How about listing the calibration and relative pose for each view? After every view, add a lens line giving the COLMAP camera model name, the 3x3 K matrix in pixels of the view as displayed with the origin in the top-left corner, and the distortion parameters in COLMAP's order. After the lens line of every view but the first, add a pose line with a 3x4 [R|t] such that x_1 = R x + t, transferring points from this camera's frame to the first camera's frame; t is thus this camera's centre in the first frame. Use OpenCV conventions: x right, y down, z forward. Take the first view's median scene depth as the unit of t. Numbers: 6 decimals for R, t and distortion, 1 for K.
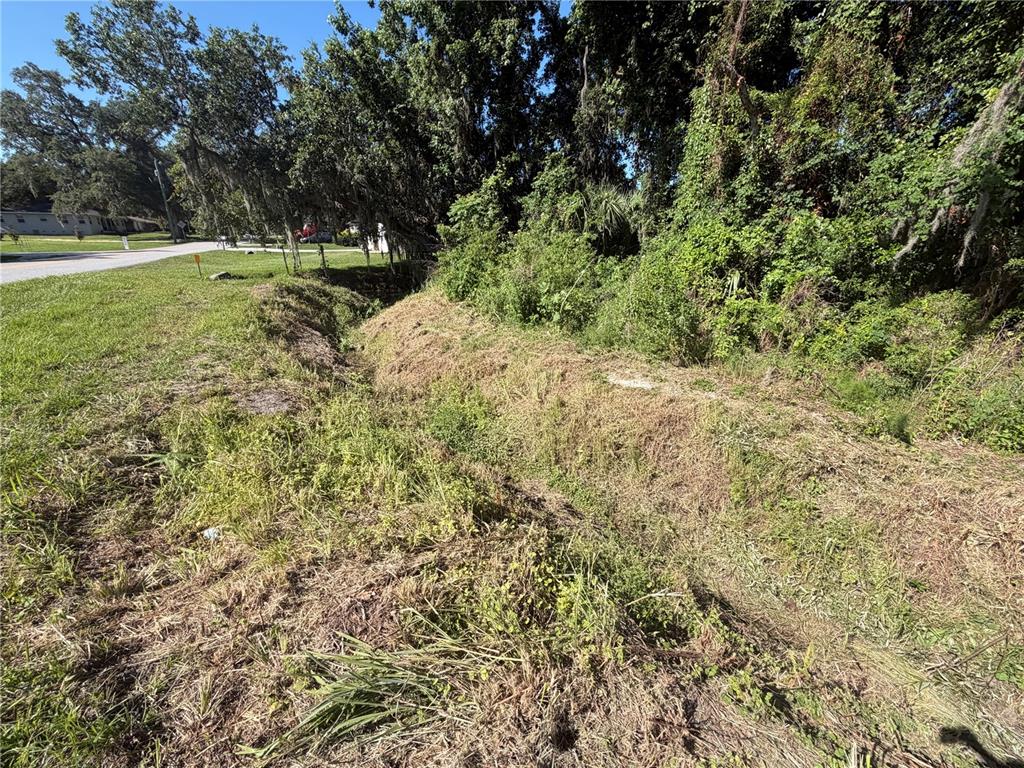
lens RADIAL K [[414.5, 0, 514.0], [0, 414.5, 381.3], [0, 0, 1]] dist [0.007617, 0.000083]
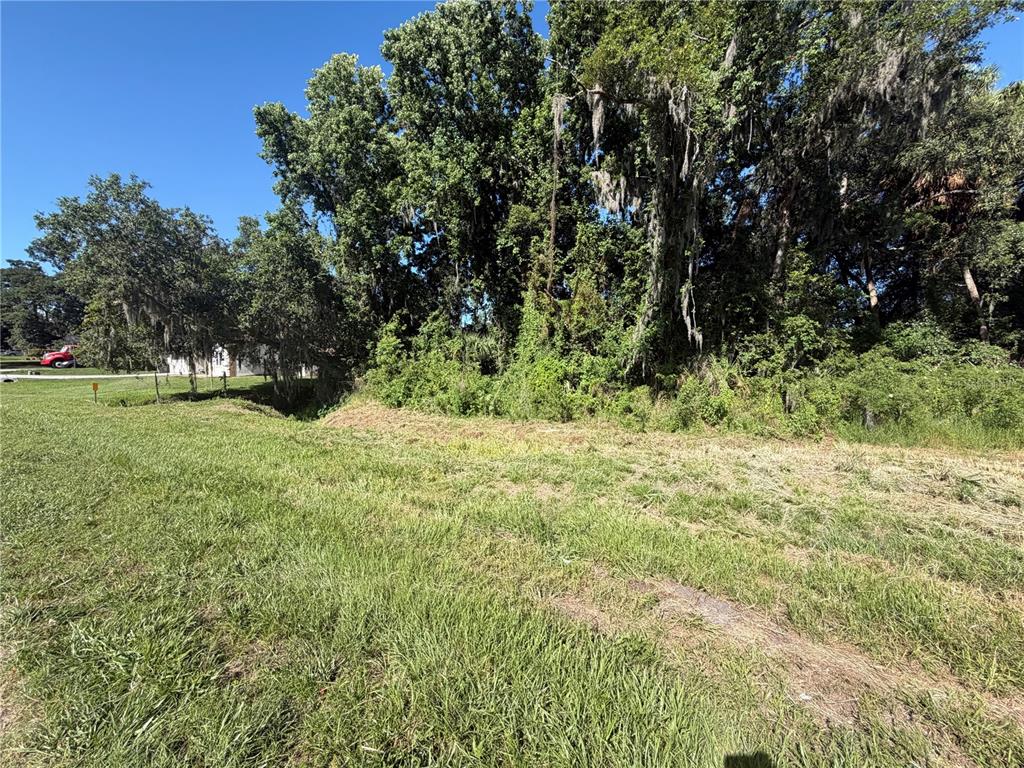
lens RADIAL K [[414.5, 0, 511.3], [0, 414.5, 386.8], [0, 0, 1]] dist [0.007617, 0.000083]
pose [[0.875321, -0.039270, 0.481944, -0.643629], [0.161108, 0.963433, -0.214105, 0.147363], [-0.455913, 0.265056, 0.849640, -0.570186]]
